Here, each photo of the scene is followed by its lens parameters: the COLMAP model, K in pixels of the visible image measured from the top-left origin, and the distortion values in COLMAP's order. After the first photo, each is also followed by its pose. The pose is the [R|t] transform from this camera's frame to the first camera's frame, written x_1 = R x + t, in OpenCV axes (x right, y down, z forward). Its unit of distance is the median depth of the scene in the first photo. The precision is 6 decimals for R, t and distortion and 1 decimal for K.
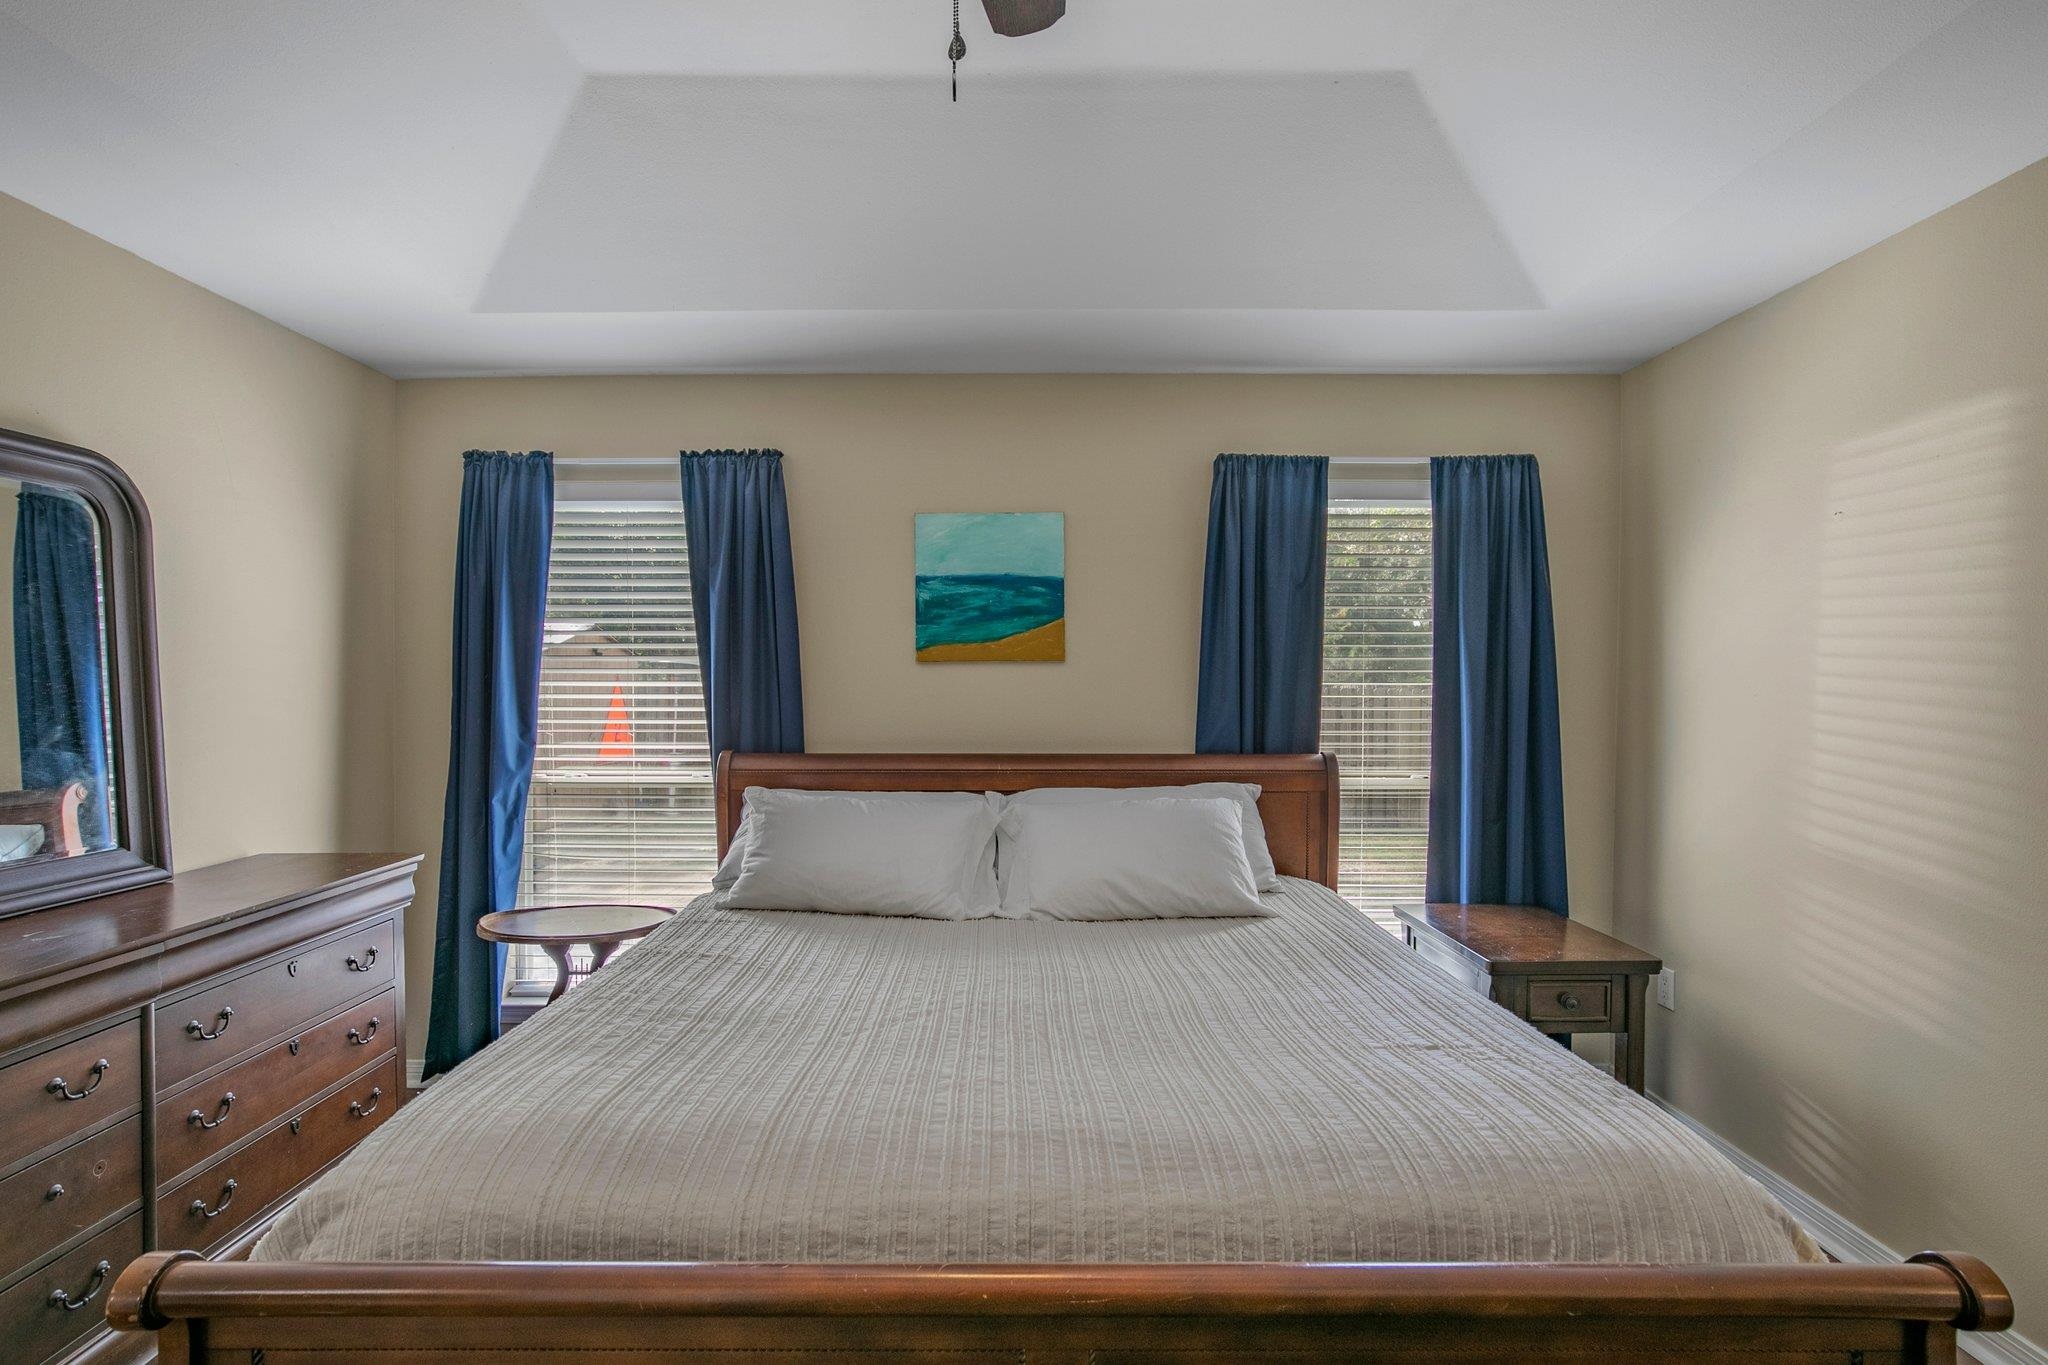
lens RADIAL K [[970.7, 0, 1001.1], [0, 970.7, 683.4], [0, 0, 1]] dist [-0.002689, -0.000239]
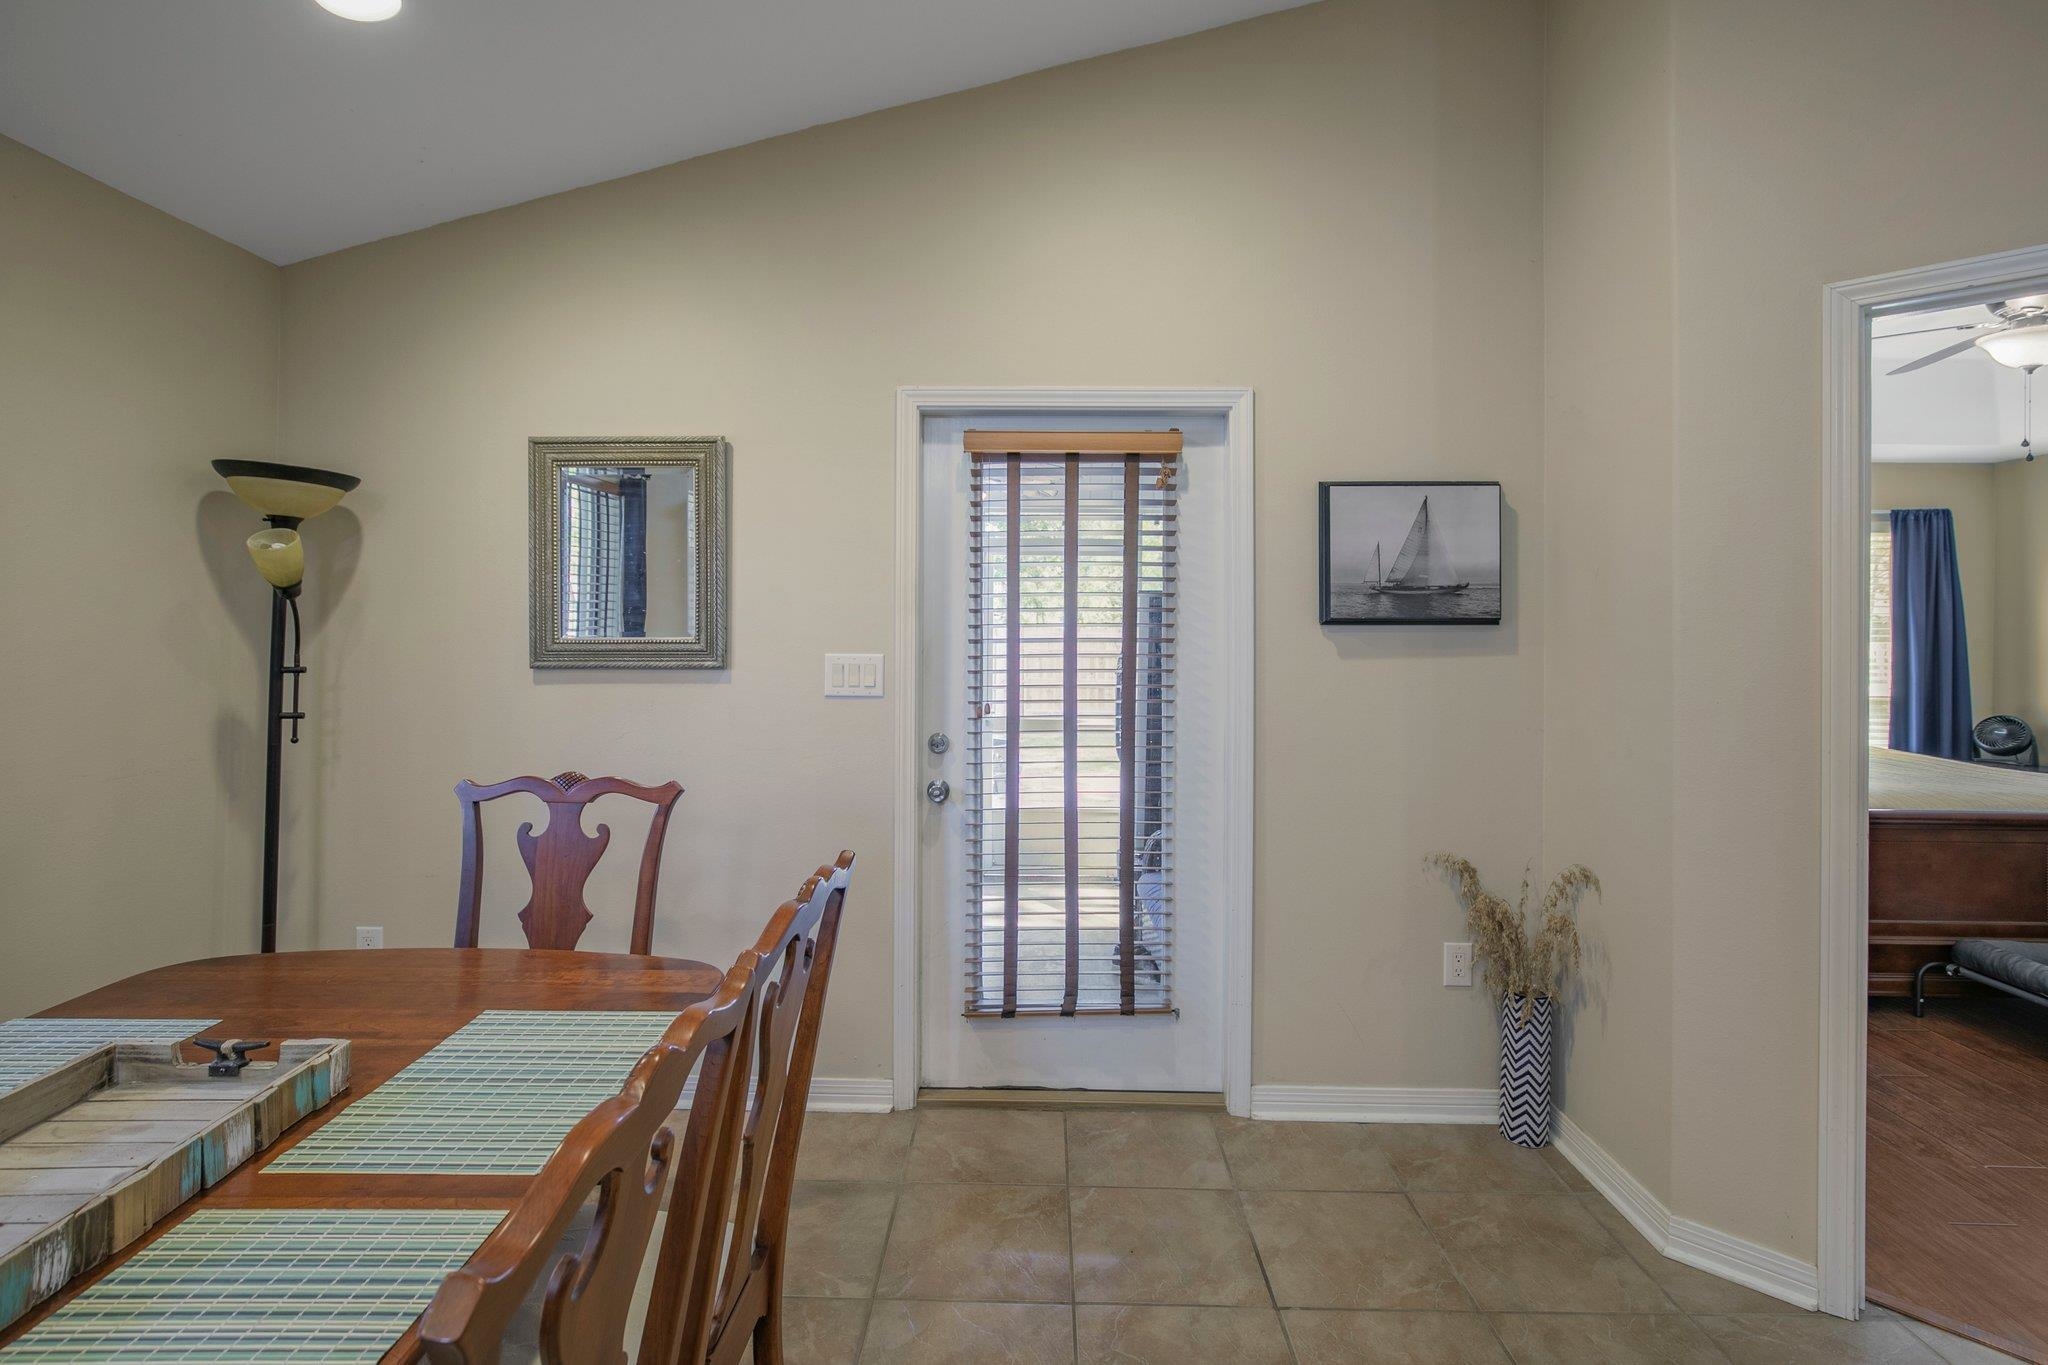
lens RADIAL K [[936.1, 0, 1018.2], [0, 936.1, 630.8], [0, 0, 1]] dist [-0.002343, -0.000345]
pose [[0.999746, 0.007093, -0.021410, -1.122061], [-0.007114, 0.999974, -0.000895, 0.001799], [0.021403, 0.001047, 0.999770, -0.752681]]
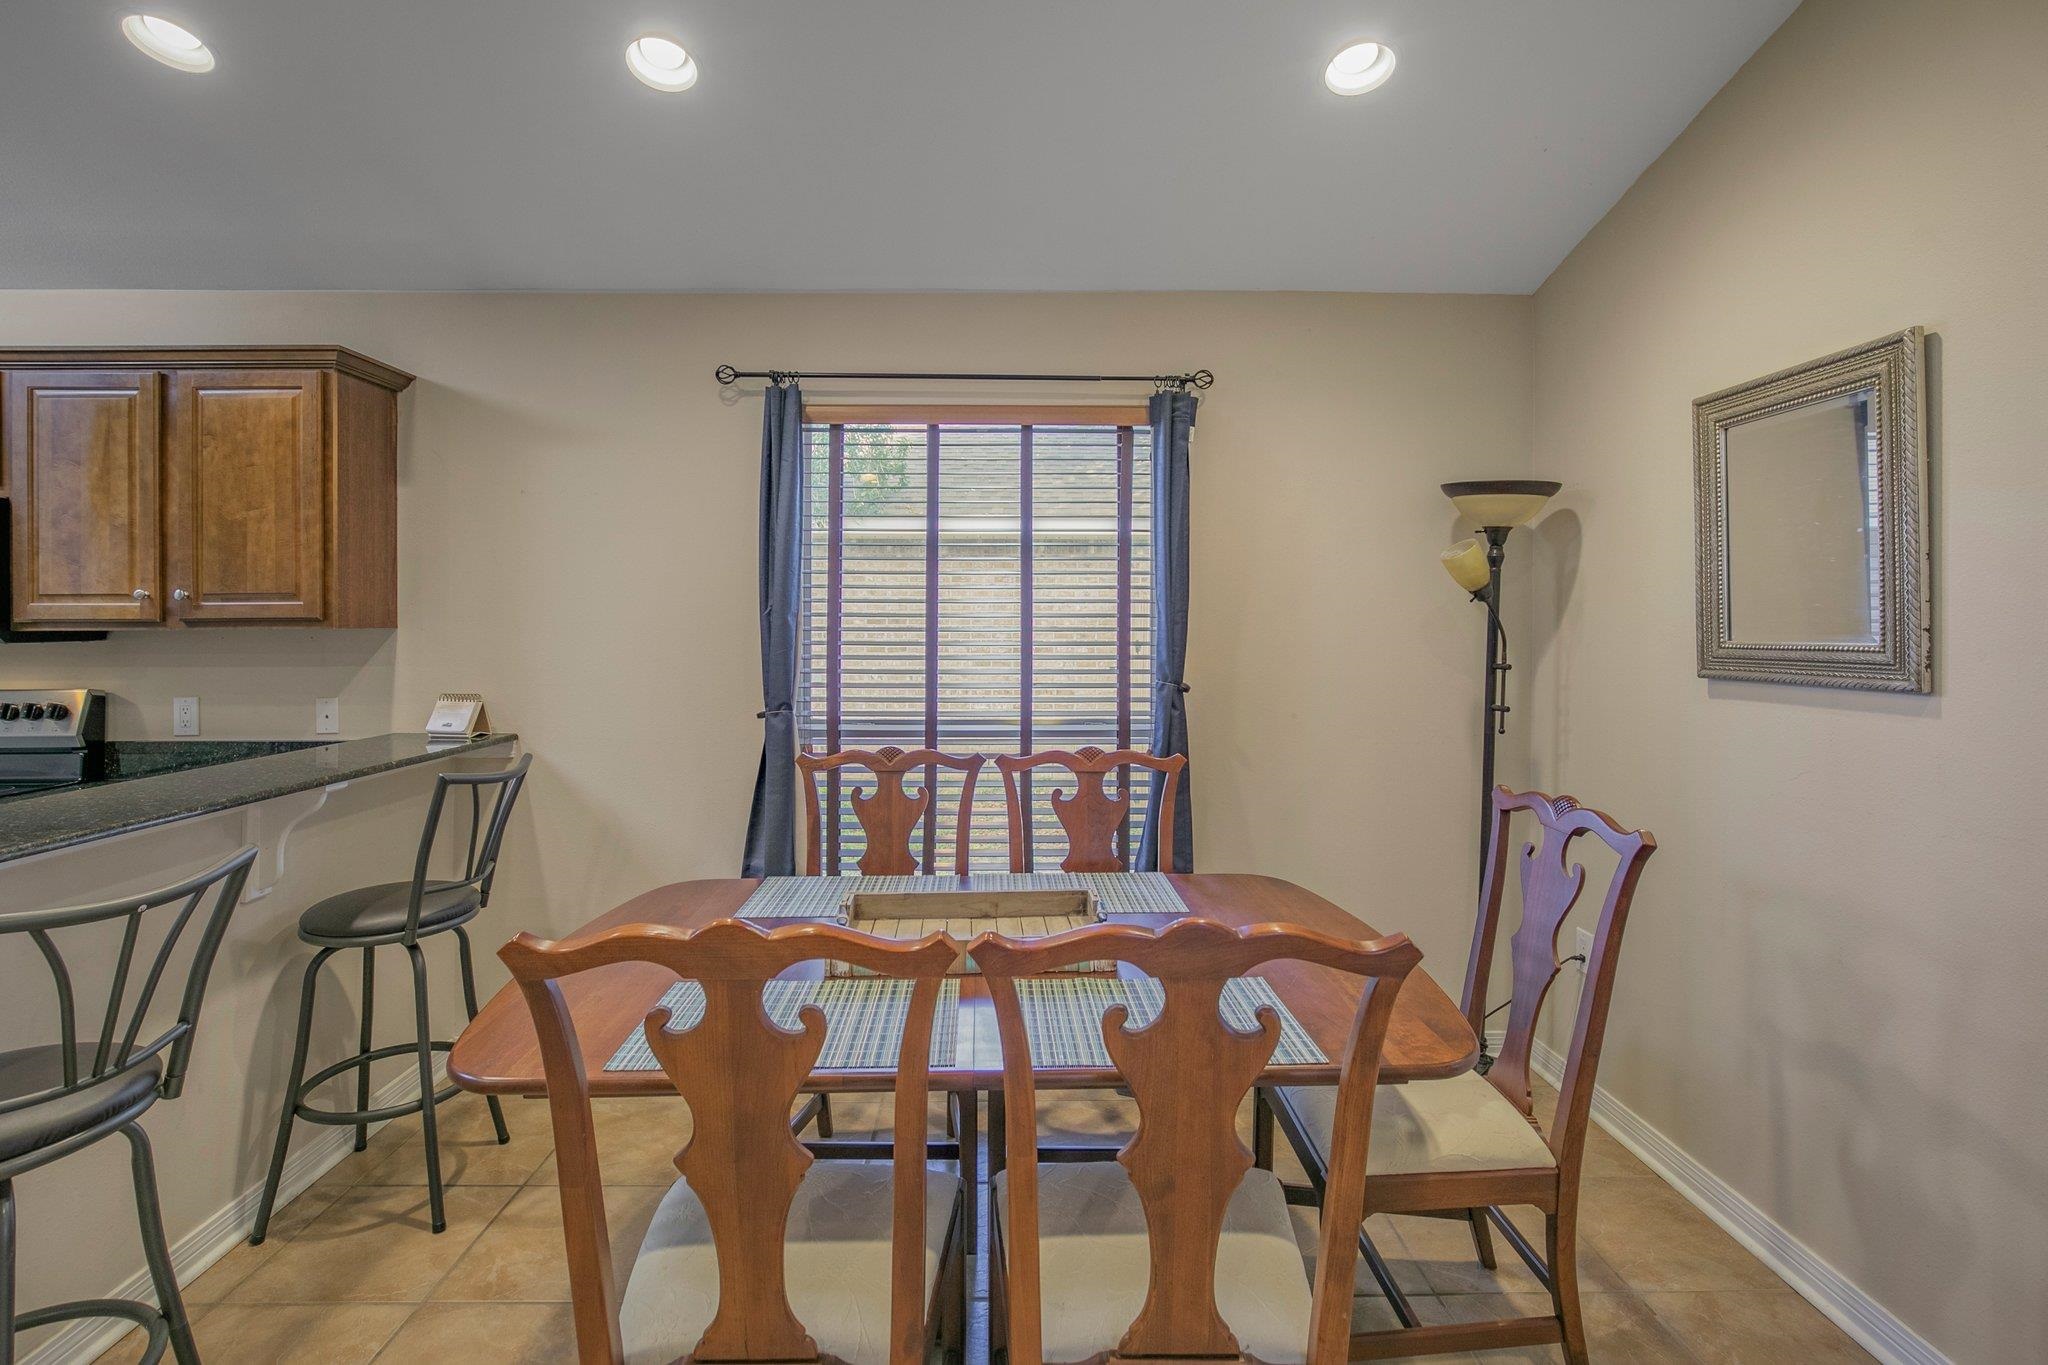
lens RADIAL K [[976.5, 0, 1016.8], [0, 976.5, 621.9], [0, 0, 1]] dist [-0.004692, -0.000428]
pose [[0.010715, 0.002591, -0.999939, -0.858085], [0.001568, 0.999995, 0.002608, -0.006058], [0.999941, -0.001596, 0.010710, -0.437094]]
